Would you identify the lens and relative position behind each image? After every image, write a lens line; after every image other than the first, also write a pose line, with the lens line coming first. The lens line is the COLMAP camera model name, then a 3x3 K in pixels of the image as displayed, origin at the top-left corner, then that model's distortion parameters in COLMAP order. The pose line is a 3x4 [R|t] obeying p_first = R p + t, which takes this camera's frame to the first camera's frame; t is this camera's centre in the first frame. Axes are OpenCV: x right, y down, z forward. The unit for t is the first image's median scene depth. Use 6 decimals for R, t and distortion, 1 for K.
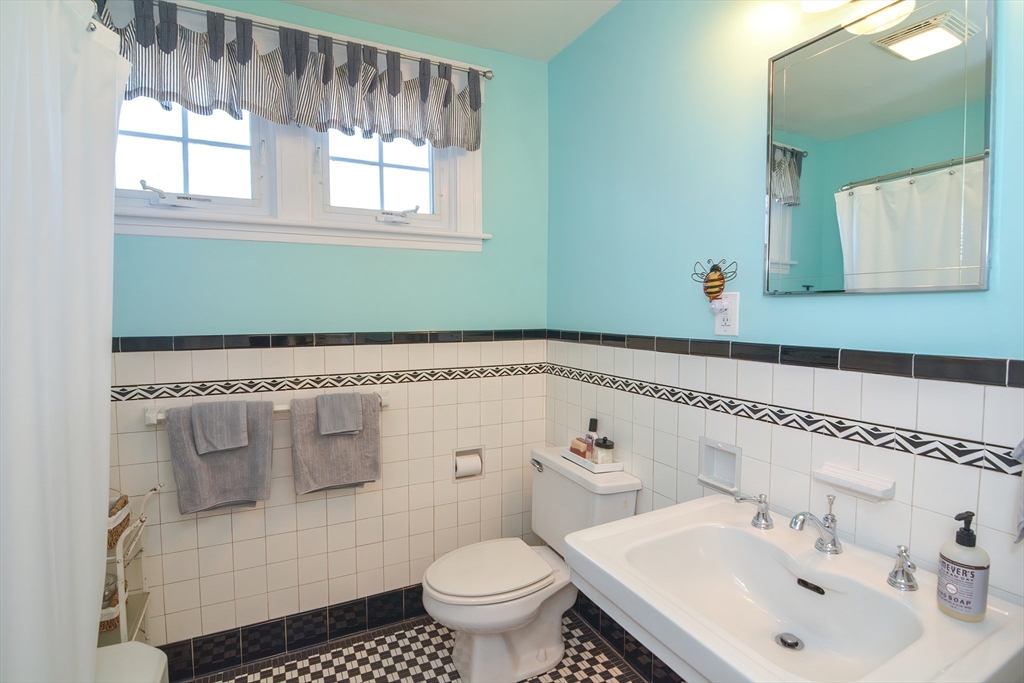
lens RADIAL K [[496.2, 0, 513.8], [0, 496.2, 337.9], [0, 0, 1]] dist [-0.014679, -0.008290]
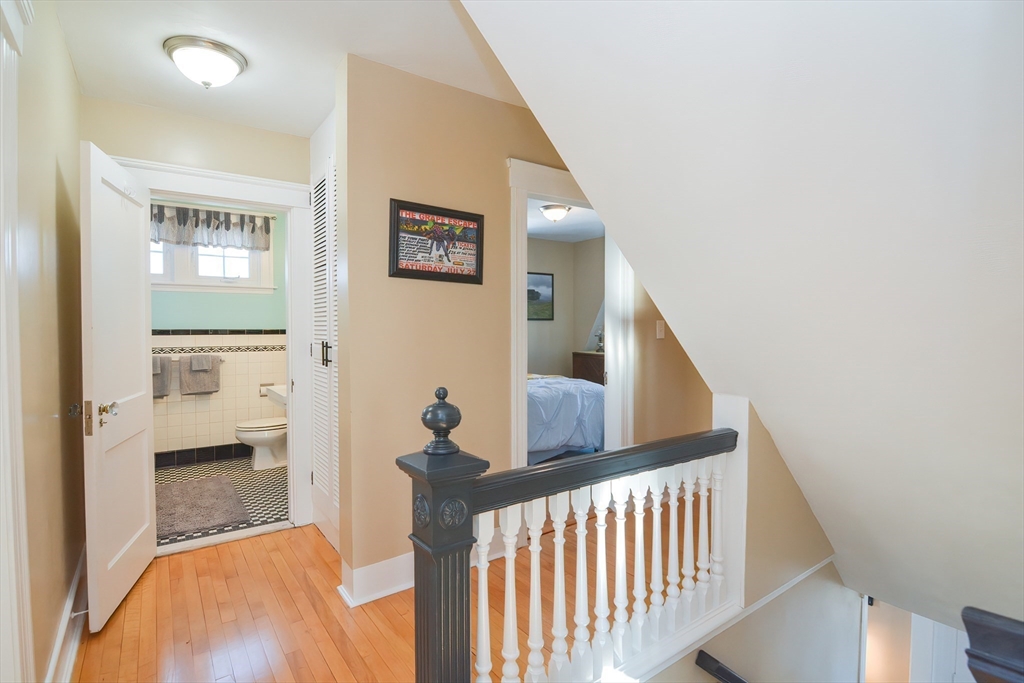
lens RADIAL K [[496.2, 0, 513.8], [0, 496.2, 337.9], [0, 0, 1]] dist [-0.014679, -0.008290]
pose [[0.987109, -0.005877, 0.159944, 0.744939], [0.011599, 0.999325, -0.034862, 0.129868], [-0.159631, 0.036268, 0.986510, -1.566921]]
